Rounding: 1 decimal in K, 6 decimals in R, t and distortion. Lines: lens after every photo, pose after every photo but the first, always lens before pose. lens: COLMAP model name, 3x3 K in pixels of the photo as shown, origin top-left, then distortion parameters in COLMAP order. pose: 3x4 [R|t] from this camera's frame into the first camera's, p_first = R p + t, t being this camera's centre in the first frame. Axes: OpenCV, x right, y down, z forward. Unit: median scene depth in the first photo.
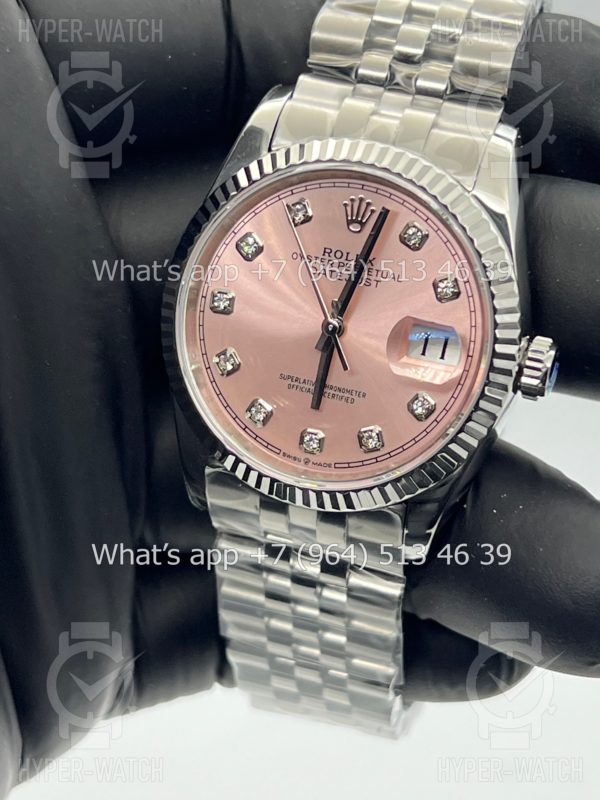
lens RADIAL K [[1794.6, 0, 300.0], [0, 1794.6, 400.0], [0, 0, 1]] dist [0.253568, 0.346251]
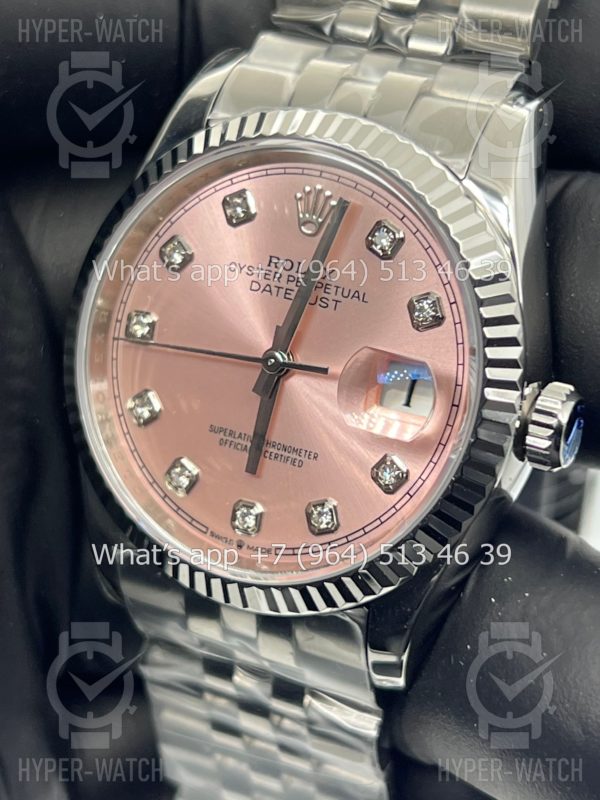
lens RADIAL K [[1794.6, 0, 300.0], [0, 1794.6, 400.0], [0, 0, 1]] dist [0.253568, 0.346251]
pose [[0.988745, 0.028386, -0.146893, 0.136379], [-0.038015, 0.997279, -0.063161, 0.020978], [0.144701, 0.068035, 0.987134, 0.274399]]
